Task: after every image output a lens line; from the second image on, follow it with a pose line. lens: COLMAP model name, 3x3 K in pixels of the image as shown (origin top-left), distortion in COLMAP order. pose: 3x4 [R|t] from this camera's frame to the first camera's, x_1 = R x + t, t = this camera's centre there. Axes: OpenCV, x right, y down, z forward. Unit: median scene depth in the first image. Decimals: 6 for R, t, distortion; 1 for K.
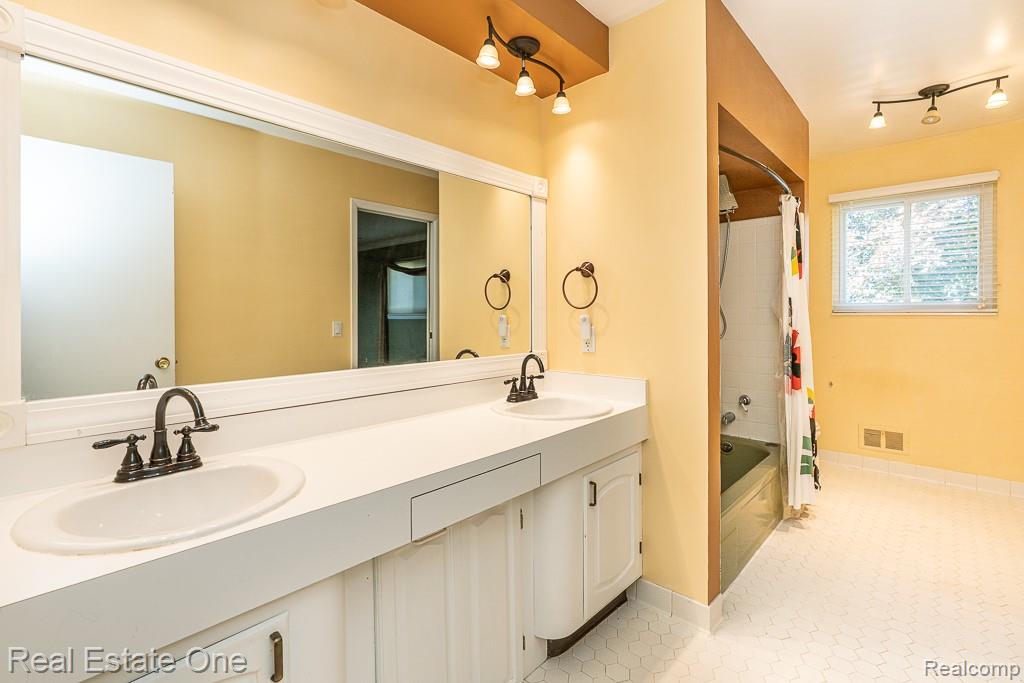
lens RADIAL K [[470.0, 0, 512.0], [0, 470.0, 306.8], [0, 0, 1]] dist [0.001183, 0.000198]
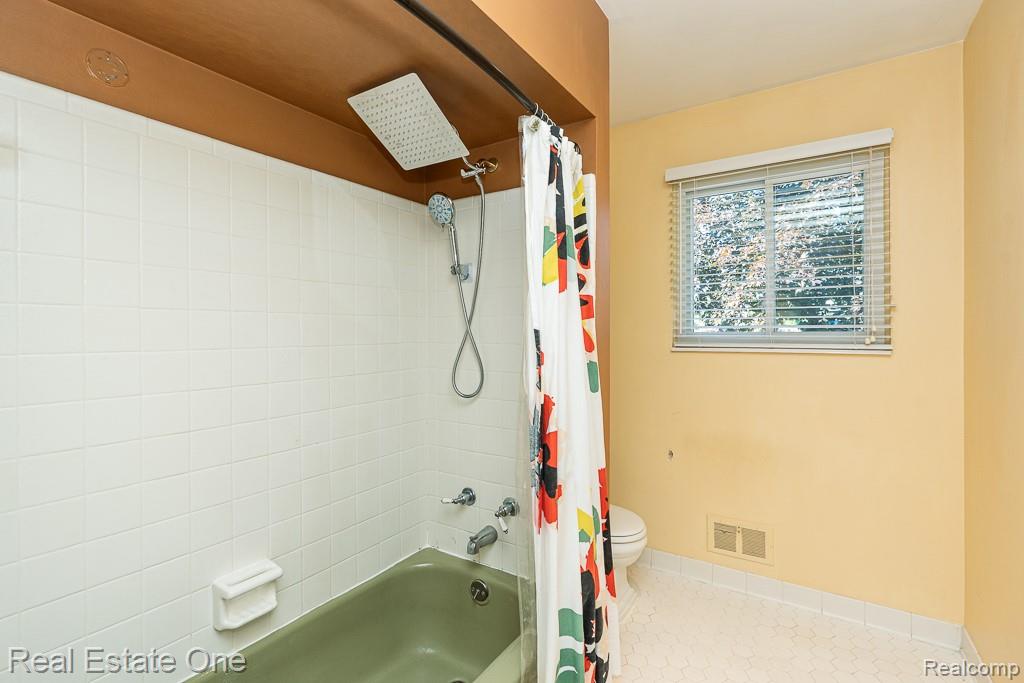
lens RADIAL K [[478.3, 0, 502.7], [0, 478.3, 313.5], [0, 0, 1]] dist [-0.010792, 0.000155]
pose [[0.987860, 0.011200, 0.154944, 0.398660], [-0.007712, 0.999704, -0.023089, -0.020090], [-0.155156, 0.021614, 0.987653, 0.433864]]
